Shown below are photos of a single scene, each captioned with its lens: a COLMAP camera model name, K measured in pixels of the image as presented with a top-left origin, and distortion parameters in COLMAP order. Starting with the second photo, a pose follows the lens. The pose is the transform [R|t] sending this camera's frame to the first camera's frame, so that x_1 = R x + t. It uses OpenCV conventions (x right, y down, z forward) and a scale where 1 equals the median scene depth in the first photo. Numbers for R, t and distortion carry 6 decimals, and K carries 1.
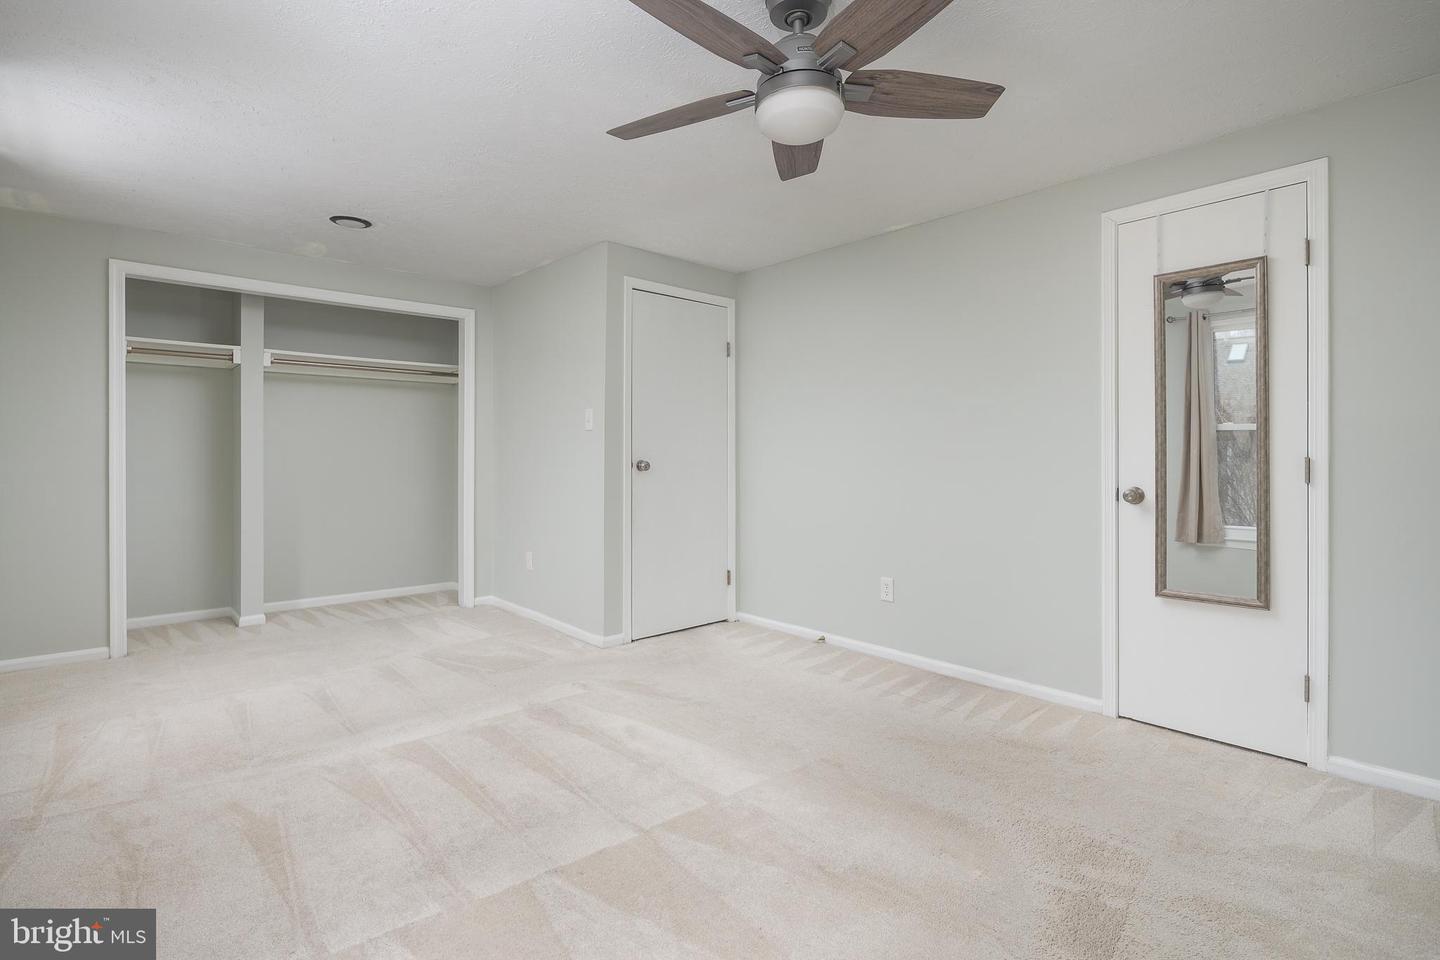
lens RADIAL K [[687.3, 0, 717.4], [0, 687.3, 452.5], [0, 0, 1]] dist [-0.003571, -0.000337]
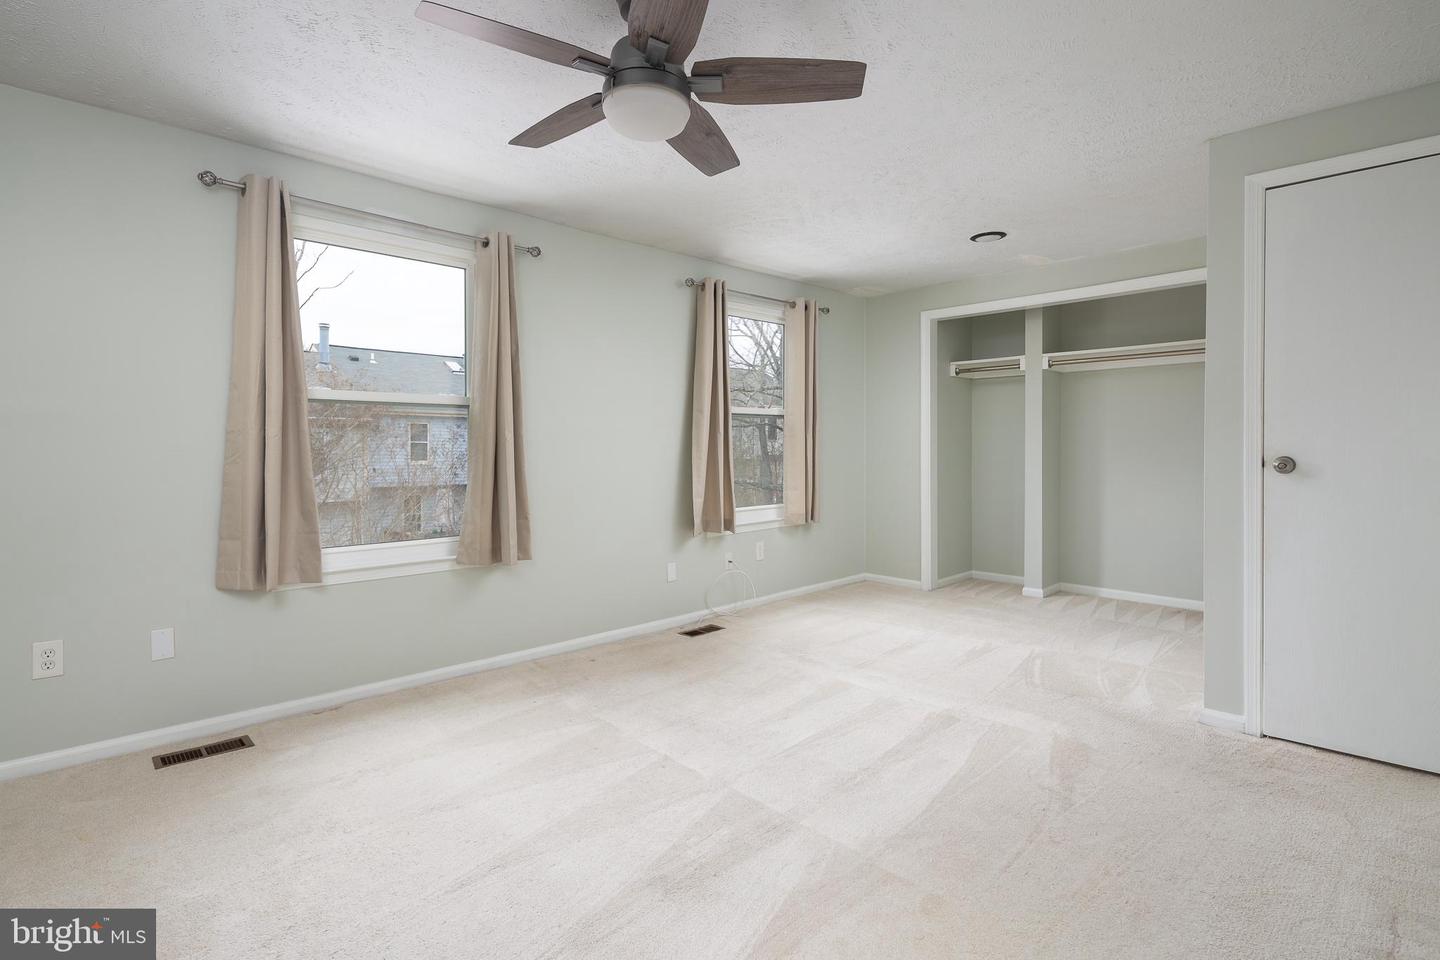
lens RADIAL K [[687.3, 0, 717.4], [0, 687.3, 452.5], [0, 0, 1]] dist [-0.003571, -0.000337]
pose [[0.064190, 0.005125, -0.997925, 0.483166], [0.001789, 0.999985, 0.005251, 0.003584], [0.997936, -0.002122, 0.064180, 0.444128]]
